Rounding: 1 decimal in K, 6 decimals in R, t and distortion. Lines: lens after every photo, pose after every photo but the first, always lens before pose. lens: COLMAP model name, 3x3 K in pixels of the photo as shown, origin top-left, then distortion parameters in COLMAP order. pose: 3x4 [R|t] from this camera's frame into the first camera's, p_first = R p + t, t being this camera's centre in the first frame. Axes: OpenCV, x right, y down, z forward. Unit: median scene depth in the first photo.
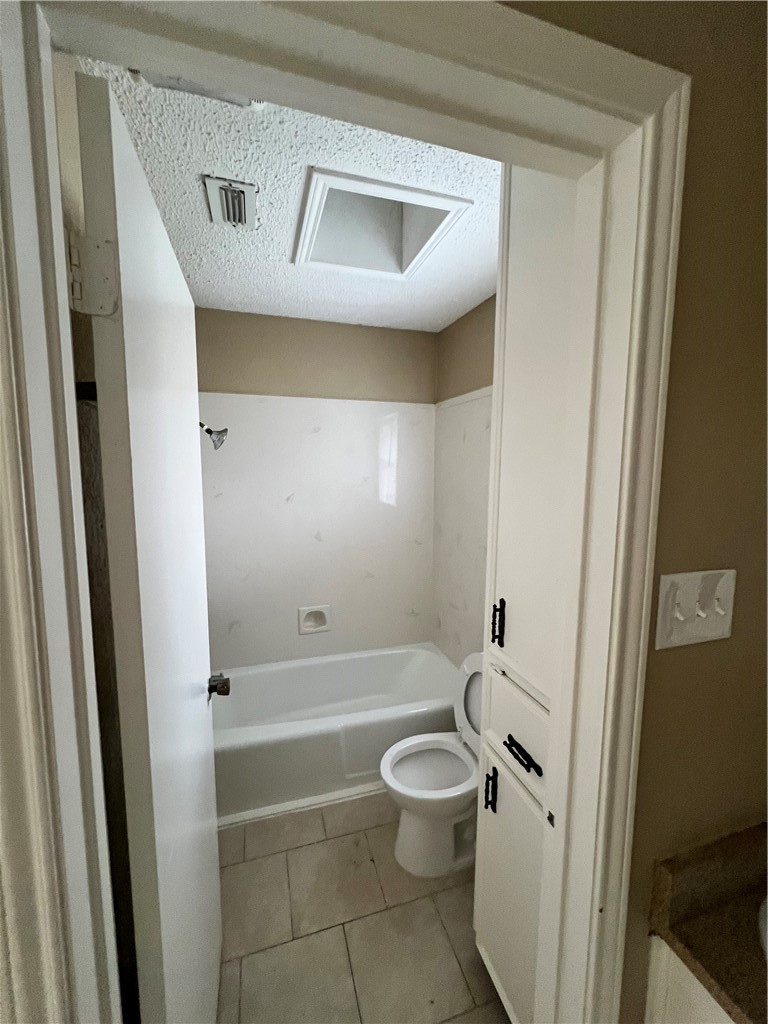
lens RADIAL K [[416.4, 0, 384.0], [0, 416.4, 512.0], [0, 0, 1]] dist [0.011147, 0.000009]
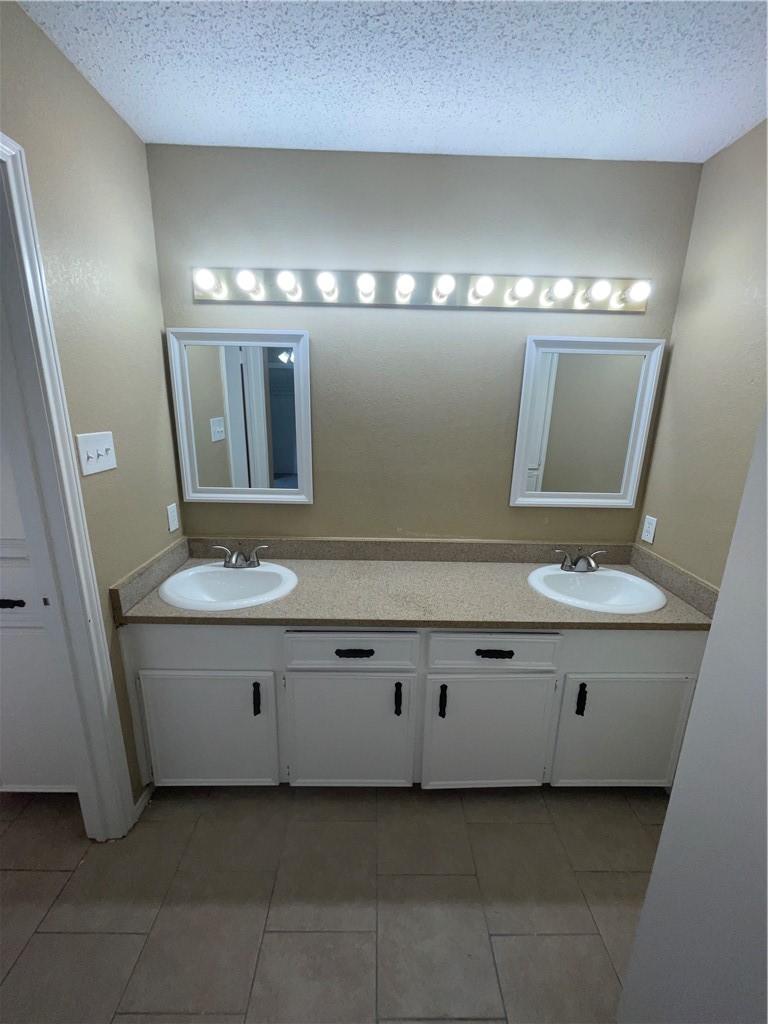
lens RADIAL K [[415.9, 0, 384.0], [0, 415.9, 512.0], [0, 0, 1]] dist [0.002798, 0.000061]
pose [[0.286649, -0.244430, 0.926330, -0.401150], [0.086721, 0.969556, 0.229001, 0.098870], [-0.954103, 0.014690, 0.299119, -0.456524]]
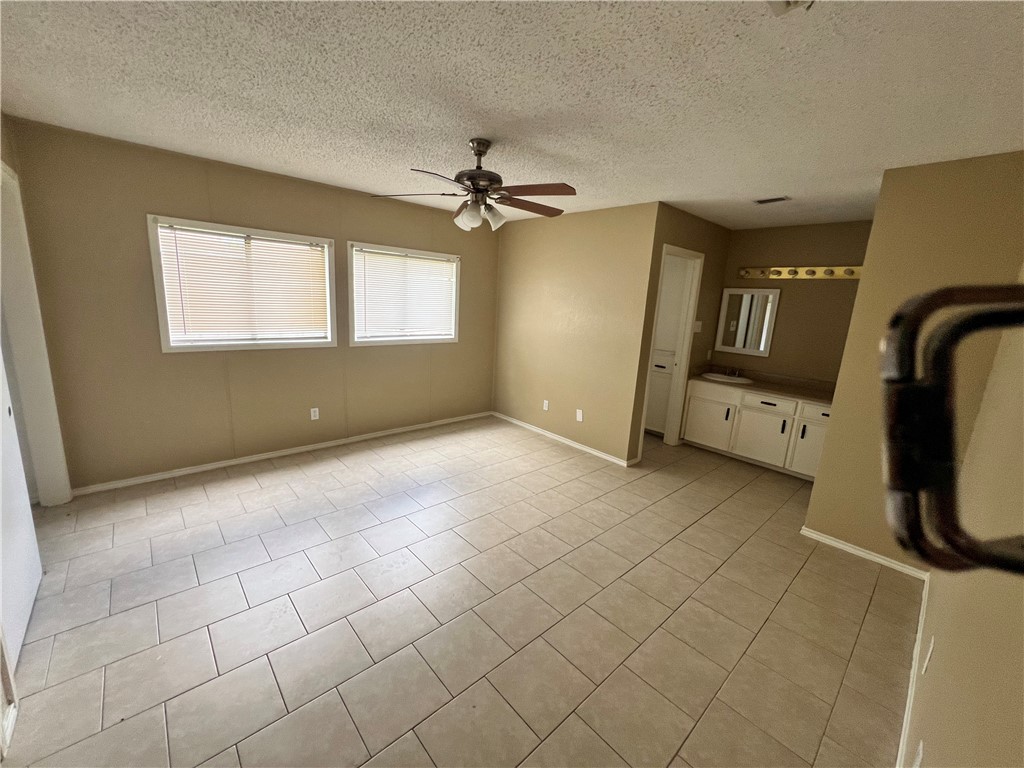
lens RADIAL K [[411.3, 0, 512.0], [0, 411.3, 384.0], [0, 0, 1]] dist [-0.000426, -0.000037]
pose [[0.904634, -0.040938, 0.424218, -2.630625], [-0.005600, 0.994148, 0.107879, 0.254918], [-0.426152, -0.099967, 0.899111, -2.055258]]
